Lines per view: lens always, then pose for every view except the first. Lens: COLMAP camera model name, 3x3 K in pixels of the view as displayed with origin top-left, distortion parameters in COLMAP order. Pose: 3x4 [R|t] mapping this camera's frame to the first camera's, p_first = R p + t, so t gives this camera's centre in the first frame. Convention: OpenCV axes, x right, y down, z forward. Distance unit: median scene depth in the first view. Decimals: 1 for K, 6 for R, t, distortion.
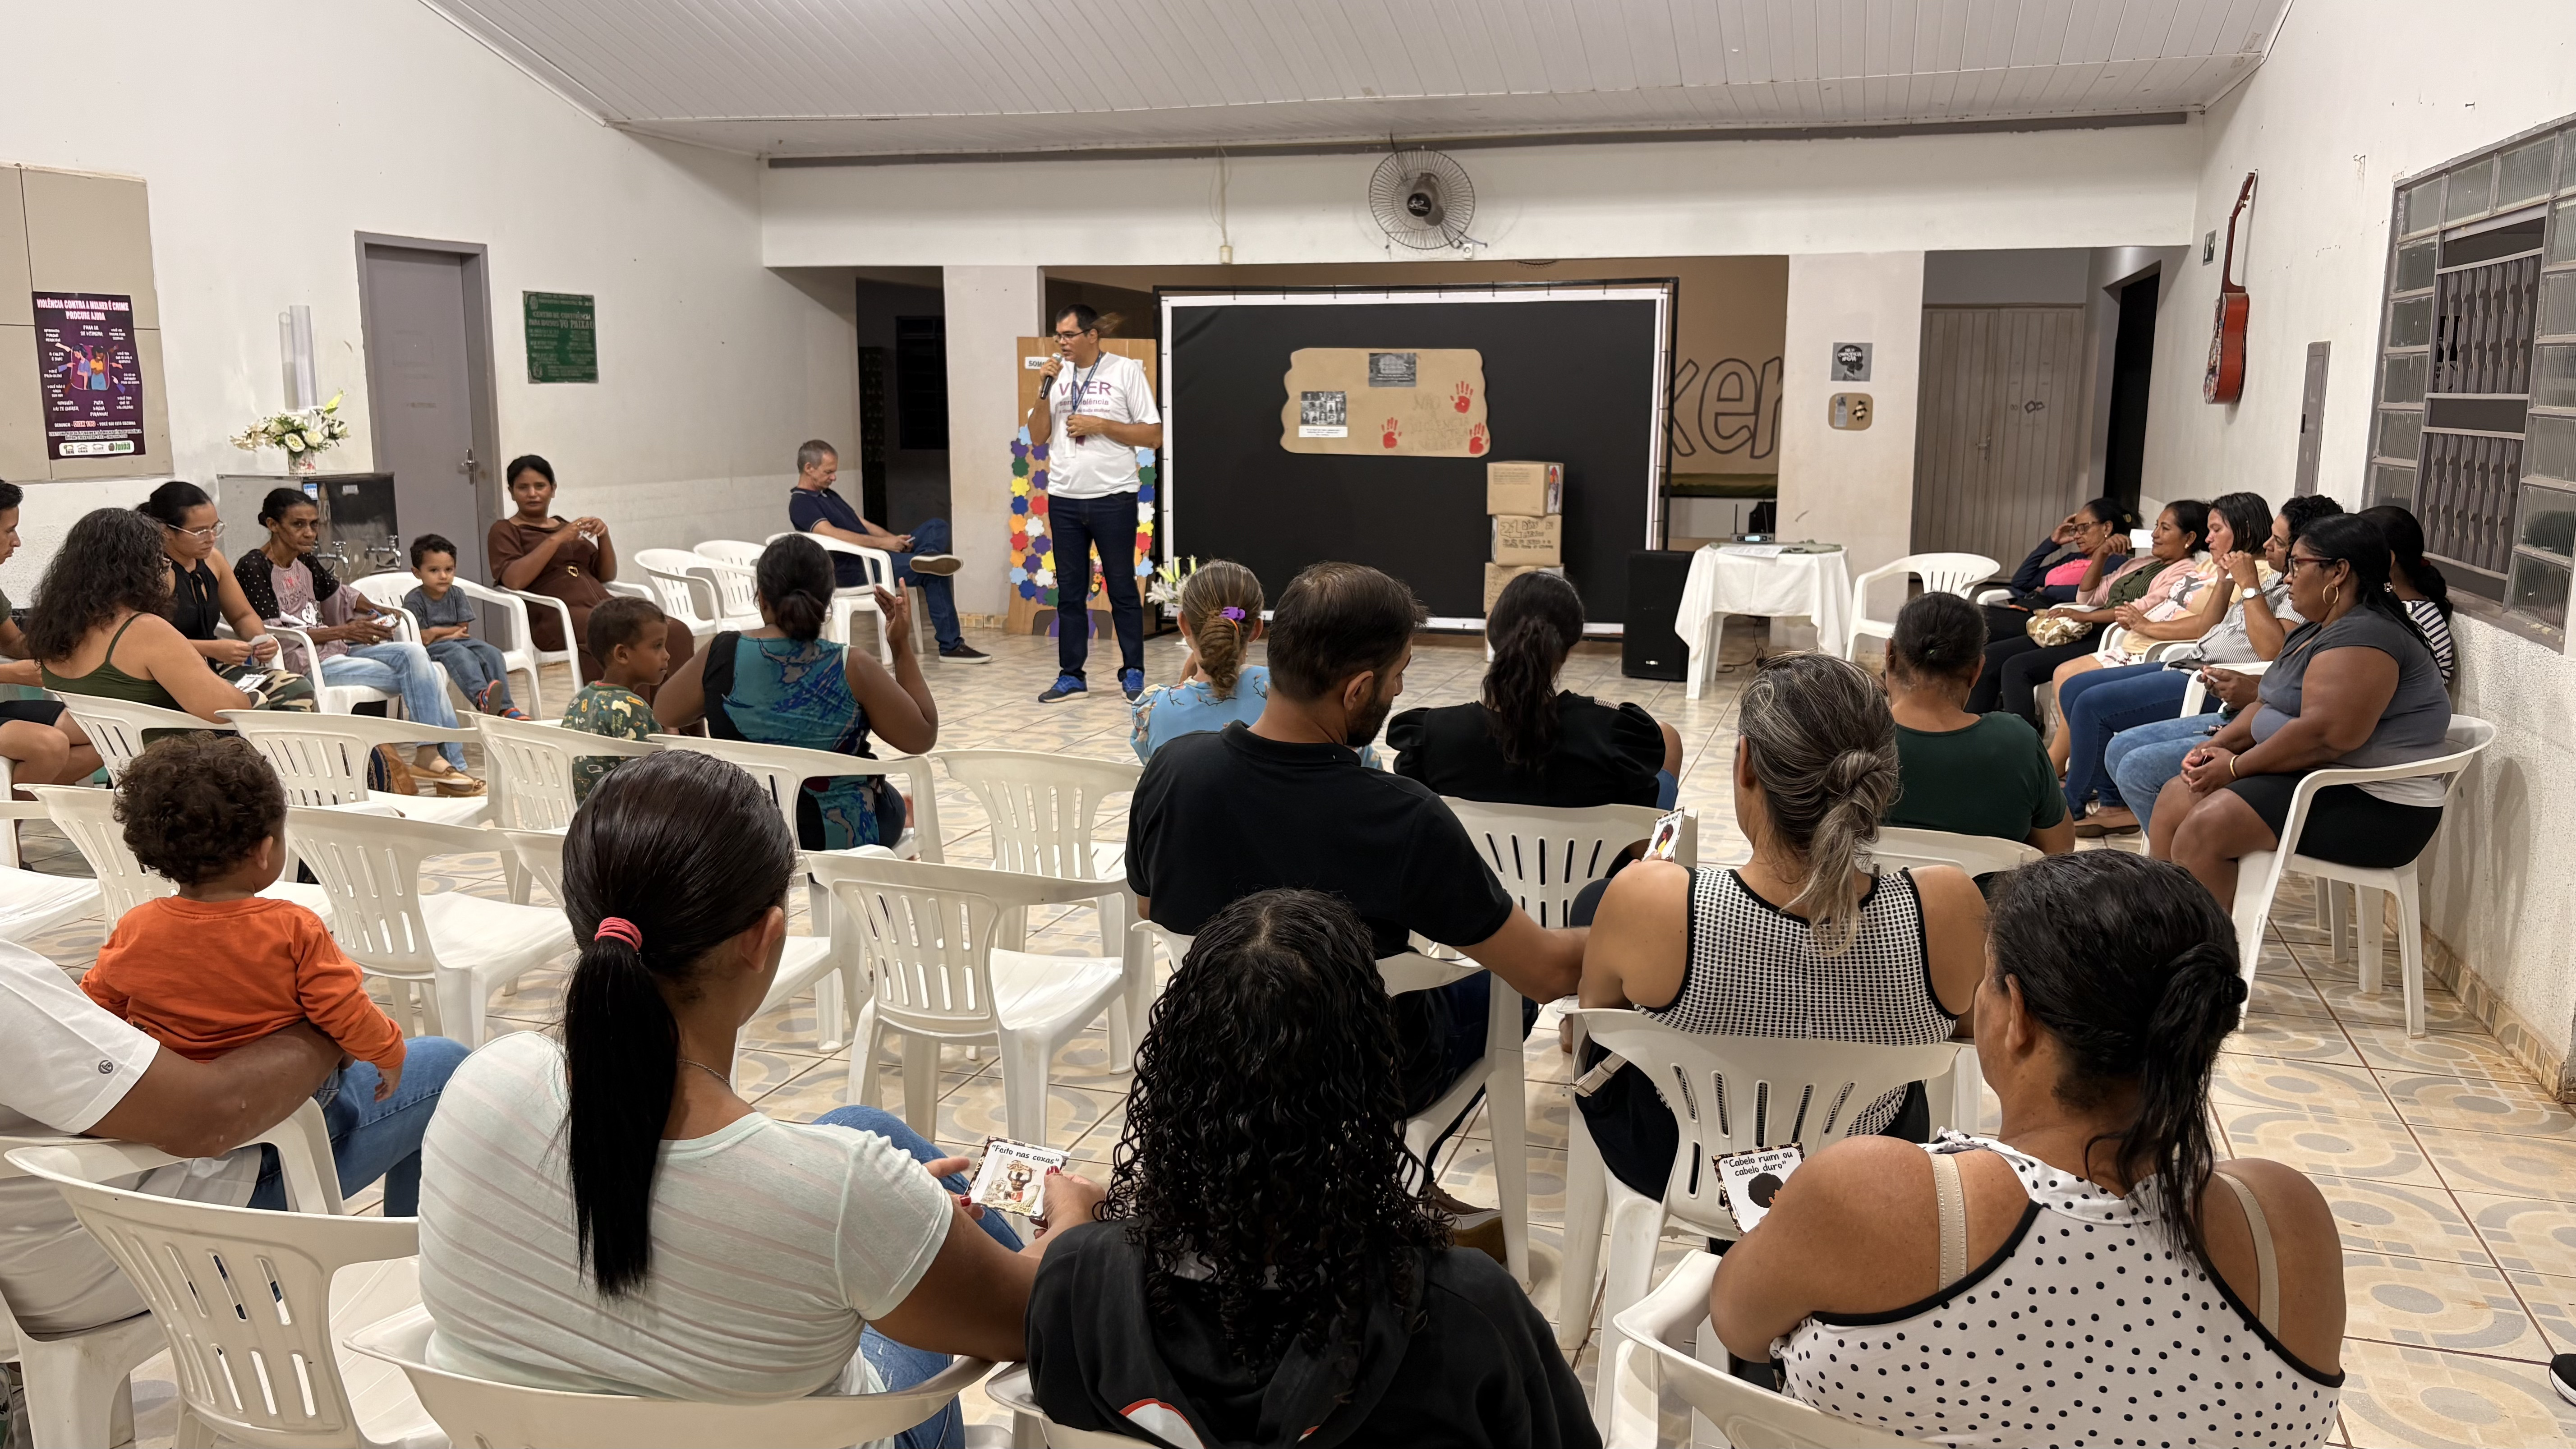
lens RADIAL K [[1951.2, 0, 1281.1], [0, 1951.2, 725.7], [0, 0, 1]] dist [0.075979, -0.103518]
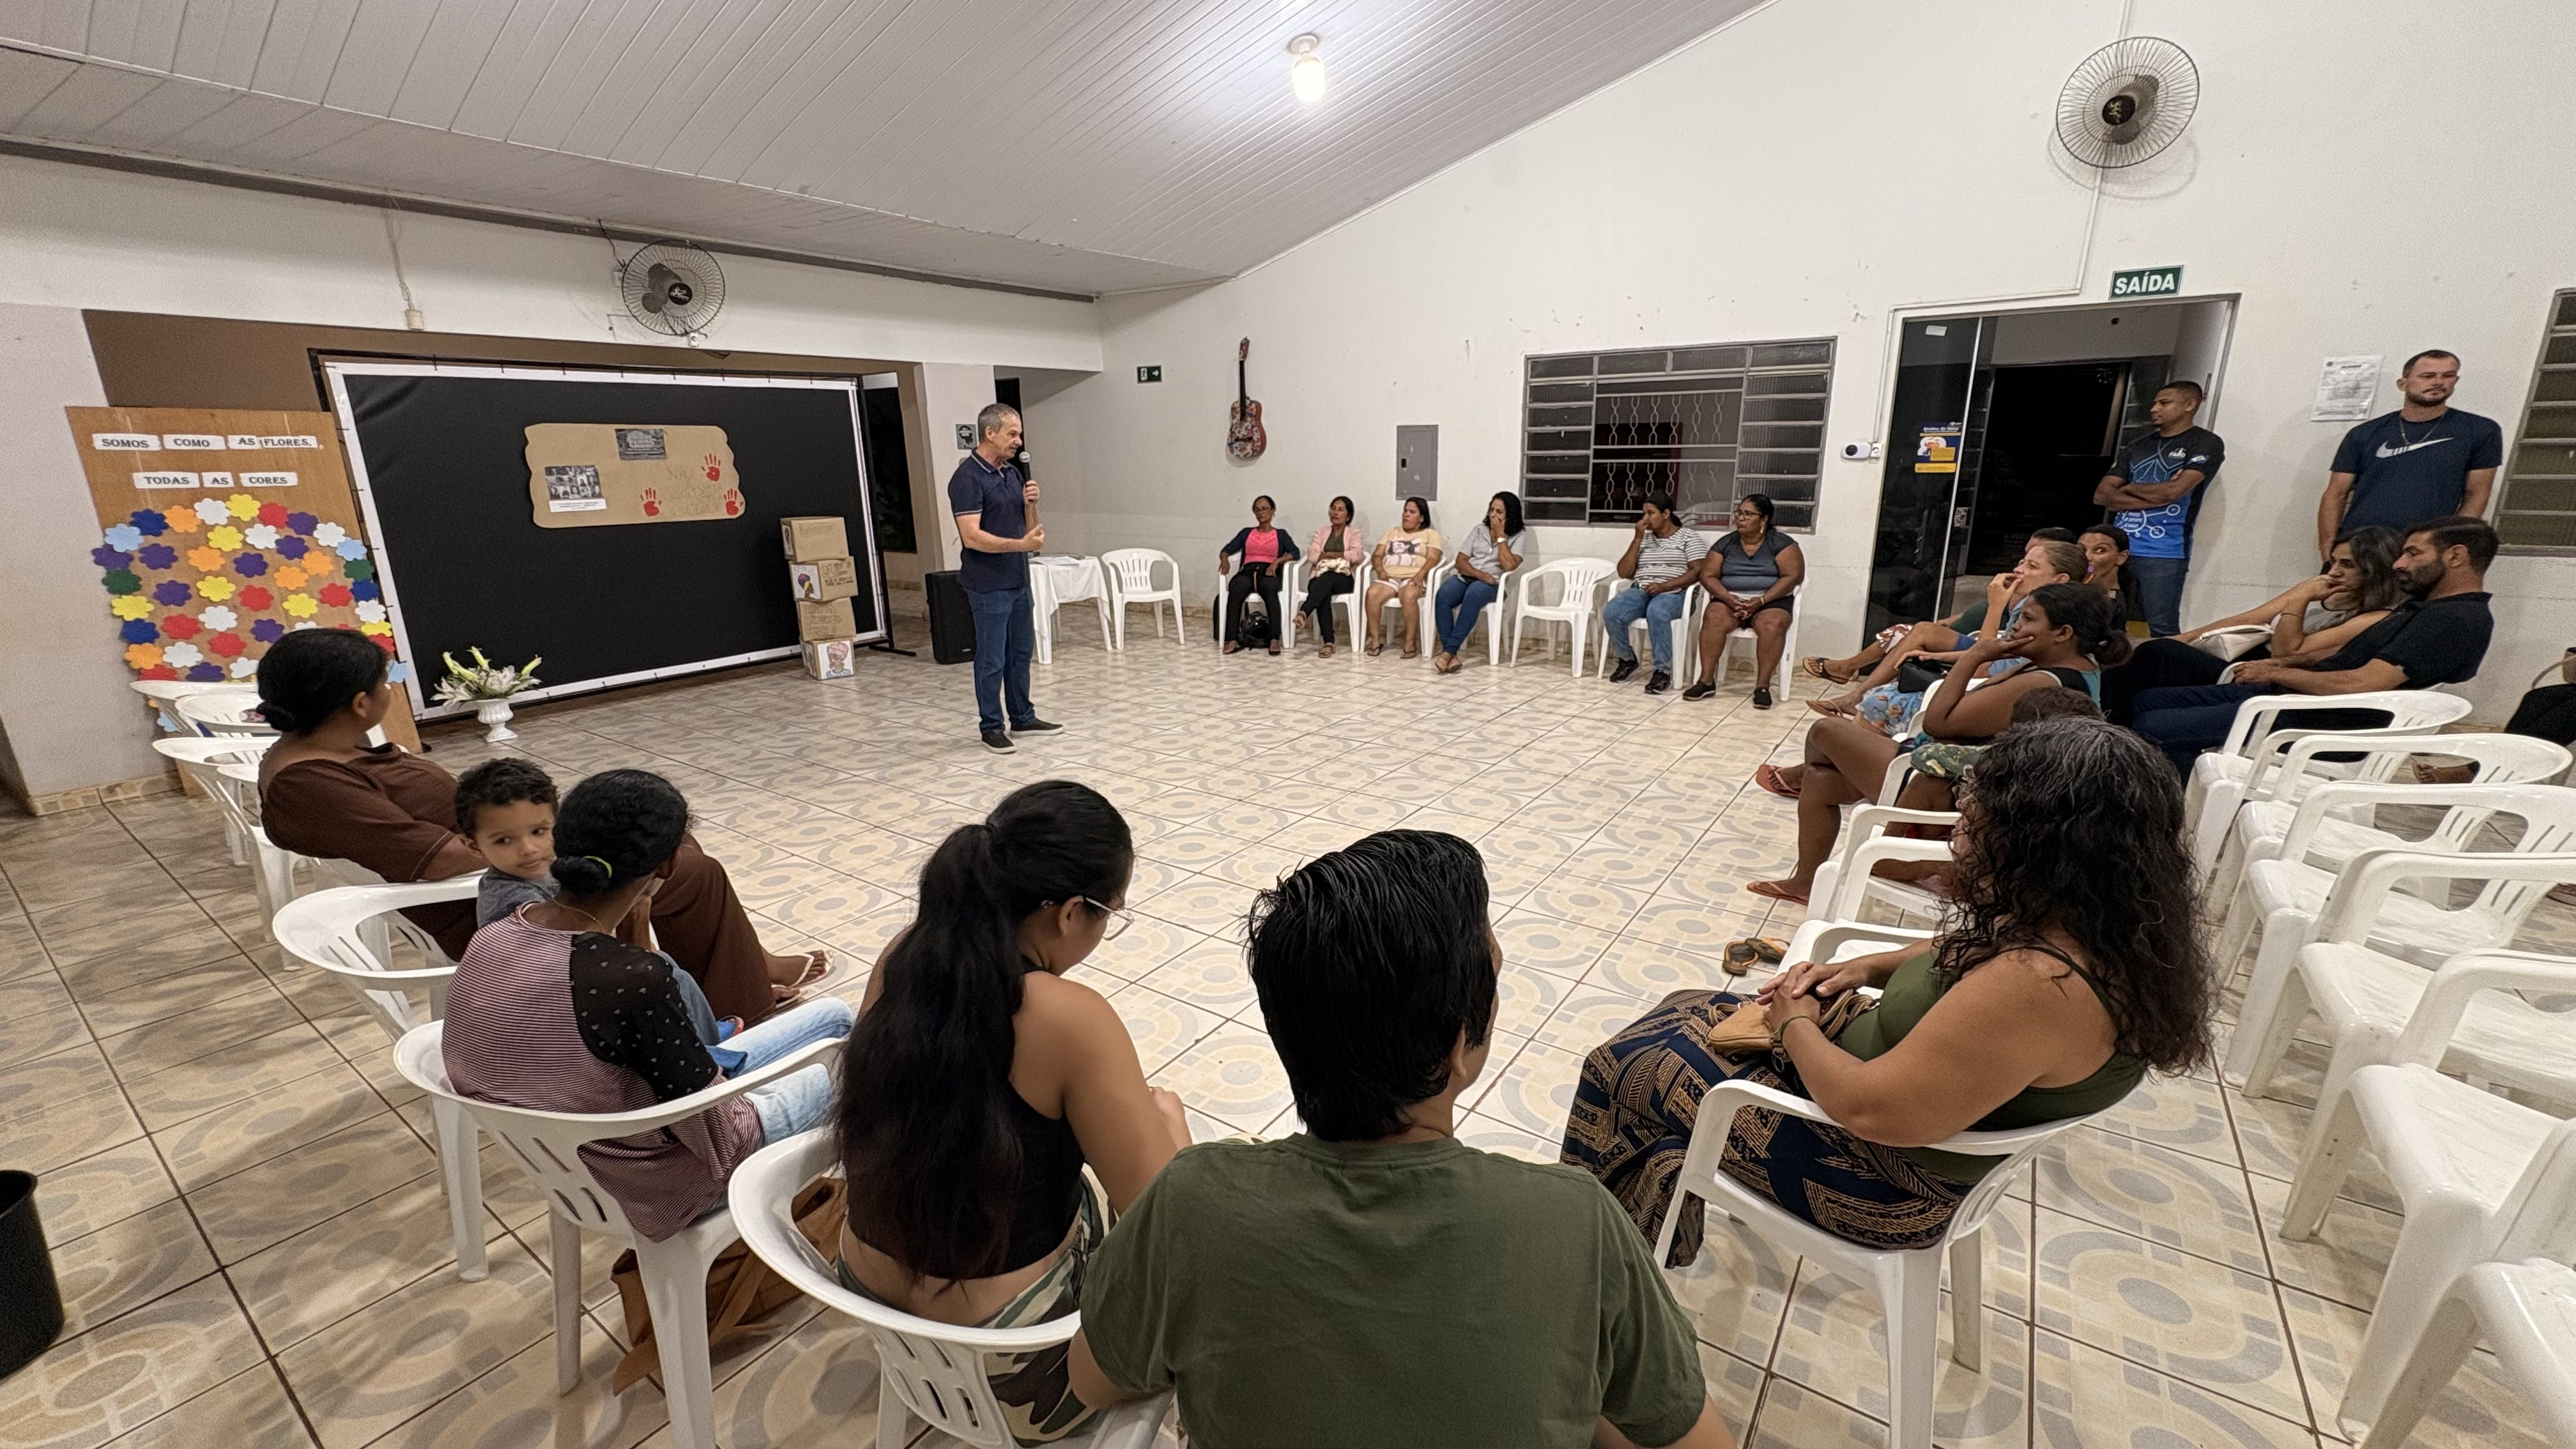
lens RADIAL K [[1022.9, 0, 1288.0], [0, 1022.9, 724.5], [0, 0, 1]] dist [0.000382, -0.005448]
pose [[0.287308, -0.258716, 0.922236, -0.442344], [0.181362, 0.960108, 0.212840, -0.094857], [-0.940512, 0.106108, 0.322768, 0.532921]]
